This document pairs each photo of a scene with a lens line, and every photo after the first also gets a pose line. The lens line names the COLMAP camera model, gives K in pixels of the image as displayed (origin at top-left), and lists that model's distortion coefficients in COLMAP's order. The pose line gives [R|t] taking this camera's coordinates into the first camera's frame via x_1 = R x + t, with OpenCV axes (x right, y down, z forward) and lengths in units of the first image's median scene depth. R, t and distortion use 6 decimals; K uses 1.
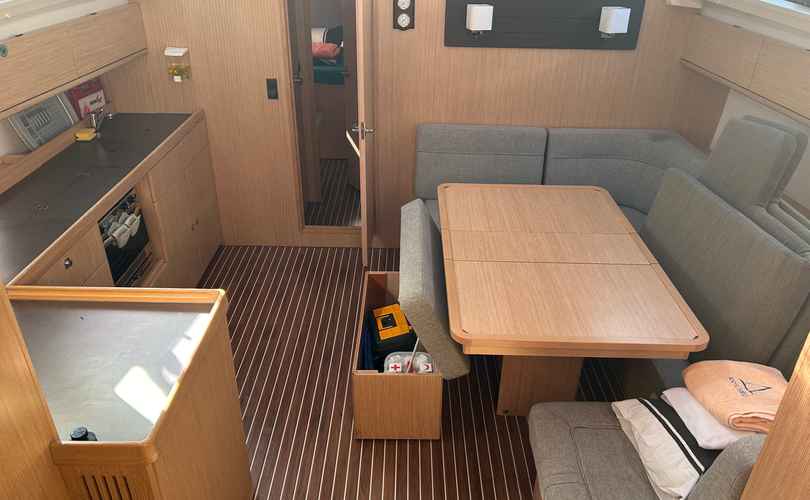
lens RADIAL K [[604.7, 0, 405.2], [0, 604.7, 249.7], [0, 0, 1]] dist [0.002584, 0.000101]
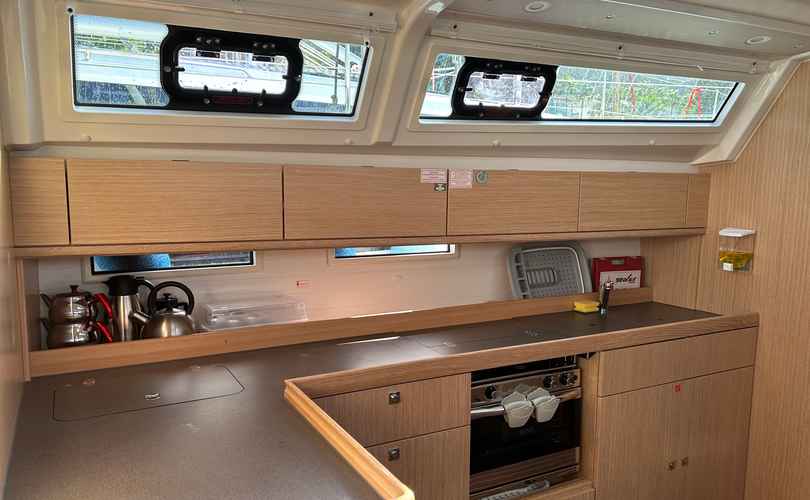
lens RADIAL K [[604.7, 0, 404.2], [0, 604.7, 252.5], [0, 0, 1]] dist [0.002584, 0.000101]
pose [[0.495158, 0.084586, -0.864676, 0.065201], [-0.420877, 0.894026, -0.153558, -0.019671], [0.760054, 0.439957, 0.478285, 0.349045]]
